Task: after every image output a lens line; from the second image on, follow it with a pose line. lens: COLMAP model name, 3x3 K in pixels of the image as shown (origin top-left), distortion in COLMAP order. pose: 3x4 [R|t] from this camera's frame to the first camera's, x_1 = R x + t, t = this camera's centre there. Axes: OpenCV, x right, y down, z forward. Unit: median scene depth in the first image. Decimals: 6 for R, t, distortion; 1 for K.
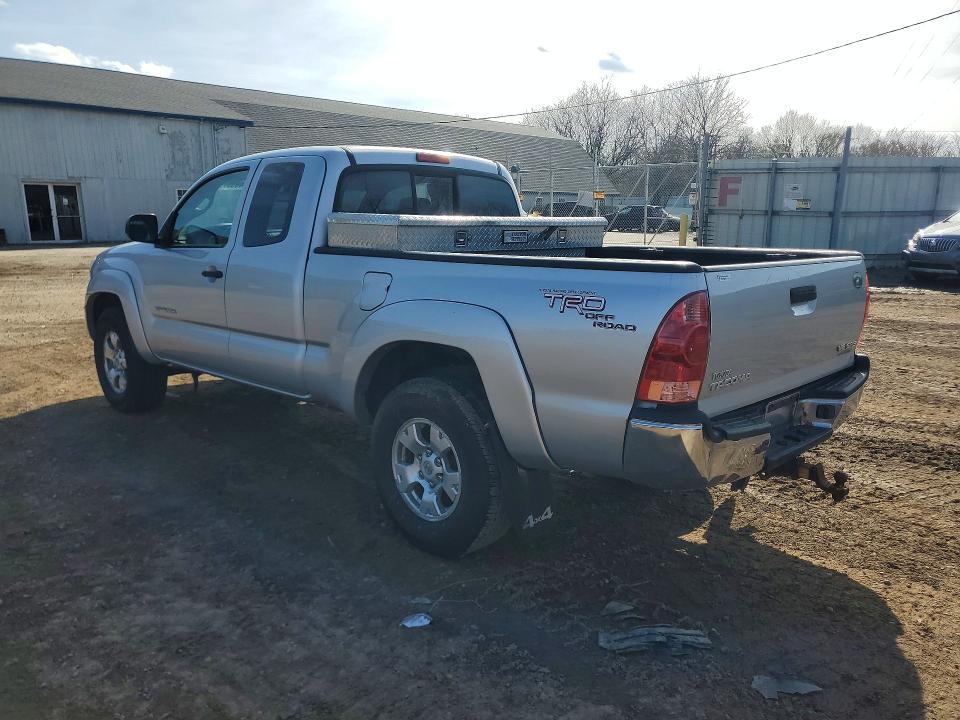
lens RADIAL K [[740.3, 0, 480.0], [0, 740.3, 360.0], [0, 0, 1]] dist [0.003860, 0.007049]
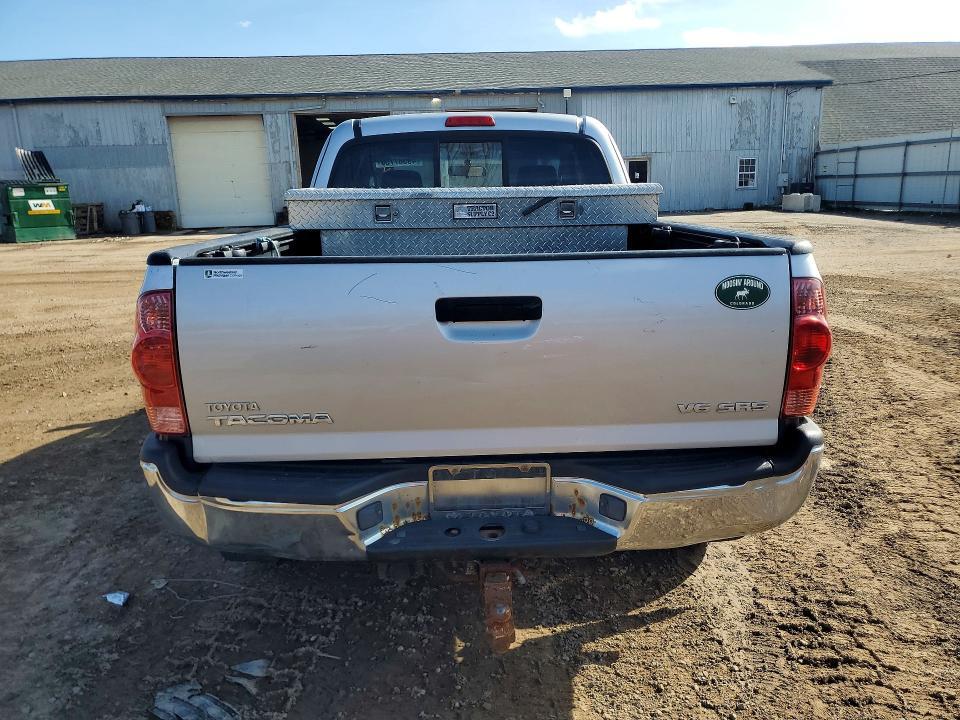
lens RADIAL K [[740.3, 0, 480.0], [0, 740.3, 360.0], [0, 0, 1]] dist [0.003860, 0.007049]
pose [[0.738926, 0.127431, -0.661627, 0.507570], [-0.100889, 0.991808, 0.078349, -0.055231], [0.666191, 0.008857, 0.745729, 0.321110]]
